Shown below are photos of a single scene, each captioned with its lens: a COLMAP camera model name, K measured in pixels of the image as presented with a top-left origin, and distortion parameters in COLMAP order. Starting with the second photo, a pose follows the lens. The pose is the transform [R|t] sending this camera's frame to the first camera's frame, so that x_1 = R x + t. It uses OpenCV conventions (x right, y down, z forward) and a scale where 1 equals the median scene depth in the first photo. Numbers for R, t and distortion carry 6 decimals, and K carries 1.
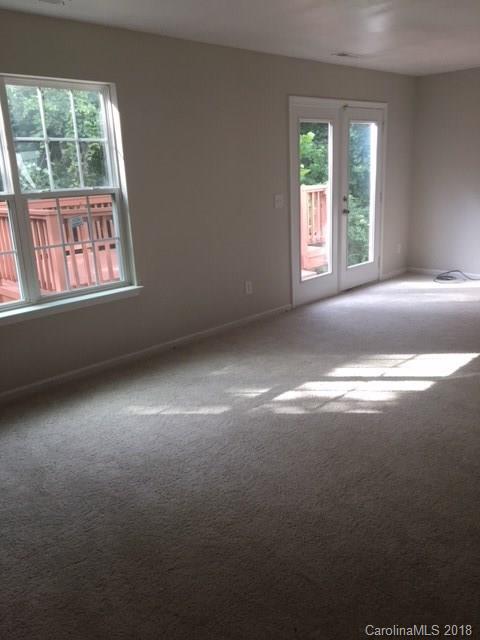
lens RADIAL K [[538.7, 0, 240.0], [0, 538.7, 320.0], [0, 0, 1]] dist [0.045718, -0.000169]
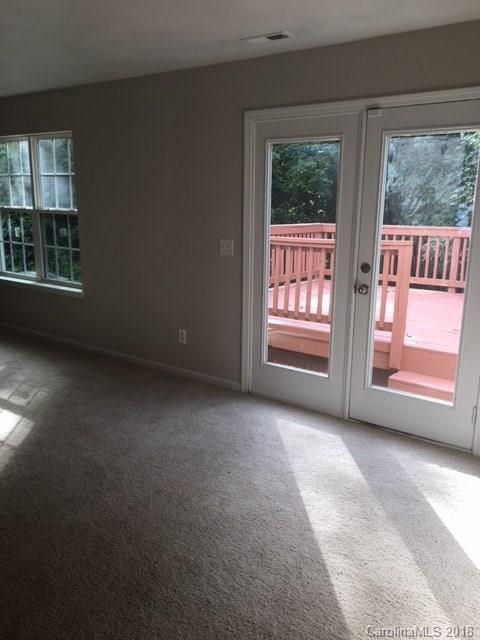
lens RADIAL K [[538.7, 0, 240.0], [0, 538.7, 320.0], [0, 0, 1]] dist [0.045718, -0.000169]
pose [[0.170133, 0.257450, -0.951196, 0.861889], [-0.284340, 0.937037, 0.202760, -0.290034], [0.943507, 0.235967, 0.232625, 0.876513]]
